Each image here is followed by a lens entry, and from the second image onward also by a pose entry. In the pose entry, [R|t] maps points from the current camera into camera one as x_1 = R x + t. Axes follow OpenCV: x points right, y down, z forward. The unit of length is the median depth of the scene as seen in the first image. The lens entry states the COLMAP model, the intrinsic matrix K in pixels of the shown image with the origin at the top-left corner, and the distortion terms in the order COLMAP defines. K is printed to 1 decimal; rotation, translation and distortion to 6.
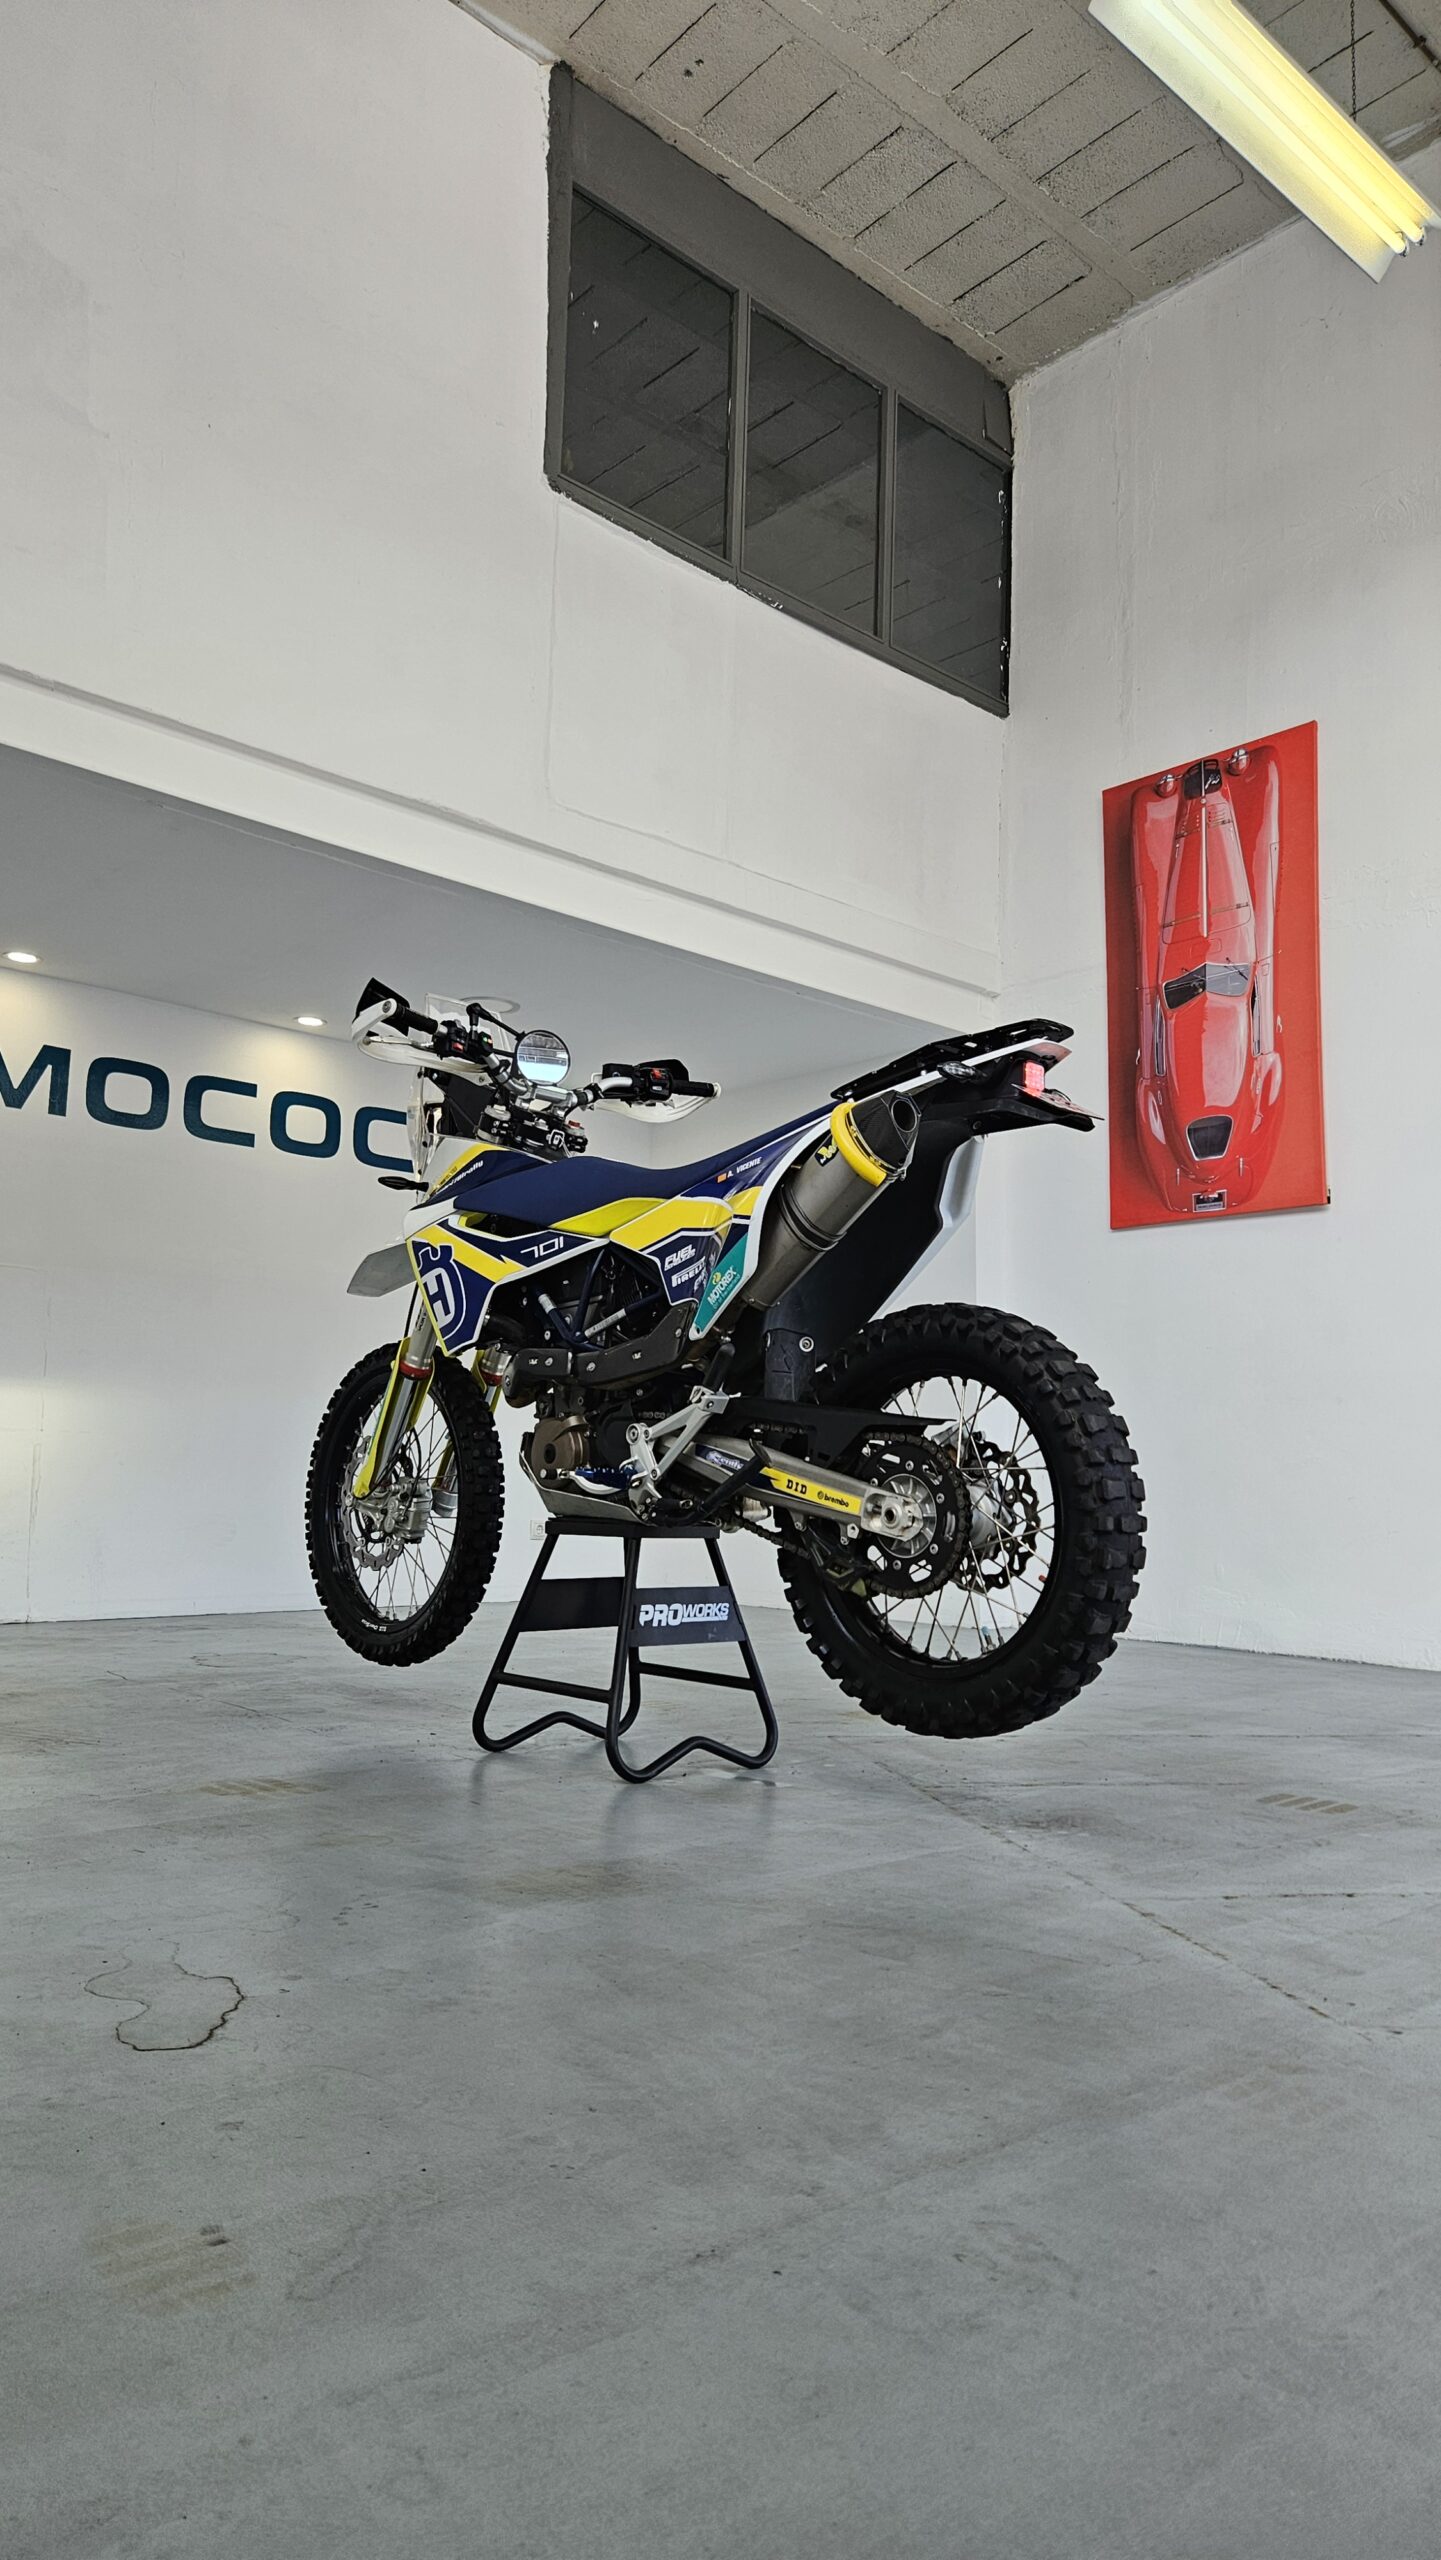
lens RADIAL K [[1727.6, 0, 695.1], [0, 1727.6, 1262.8], [0, 0, 1]] dist [0.054401, -0.056010]
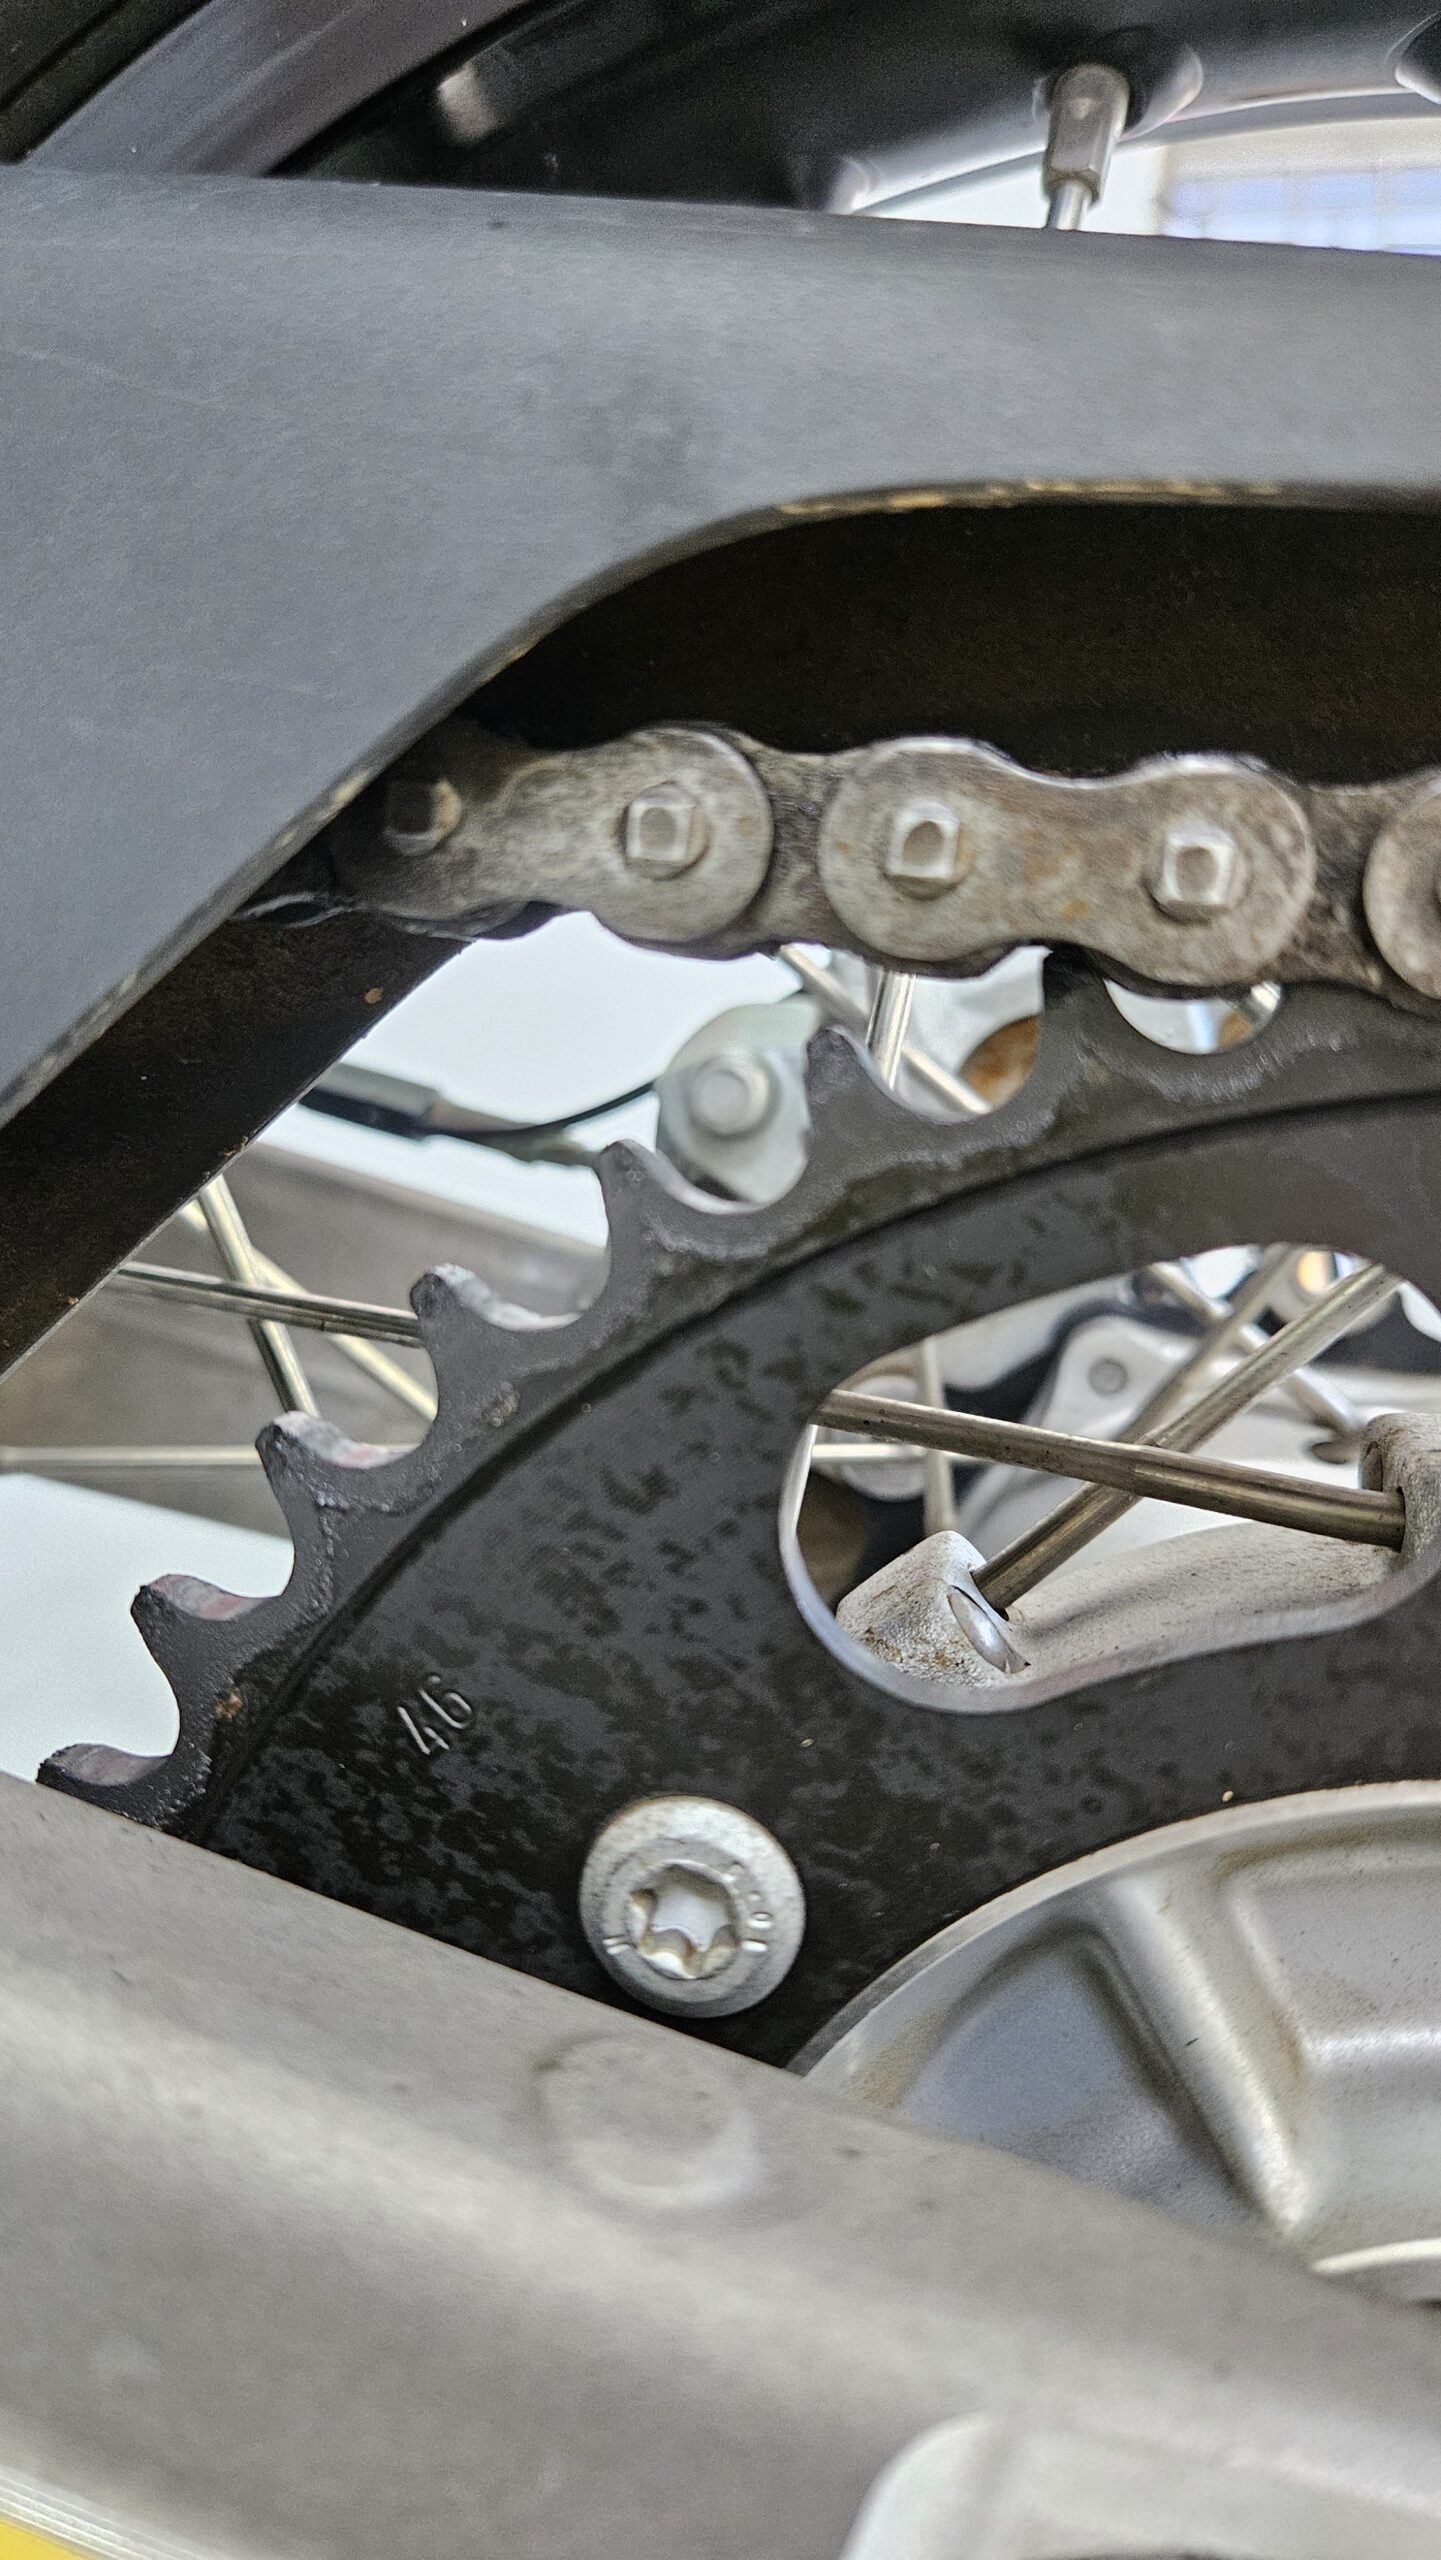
lens RADIAL K [[1727.6, 0, 695.1], [0, 1727.6, 1262.8], [0, 0, 1]] dist [0.054401, -0.056010]
pose [[0.817877, -0.062381, 0.572002, 0.067461], [-0.100472, 0.963350, 0.248720, 0.085211], [-0.566554, -0.260893, 0.781634, 0.828753]]
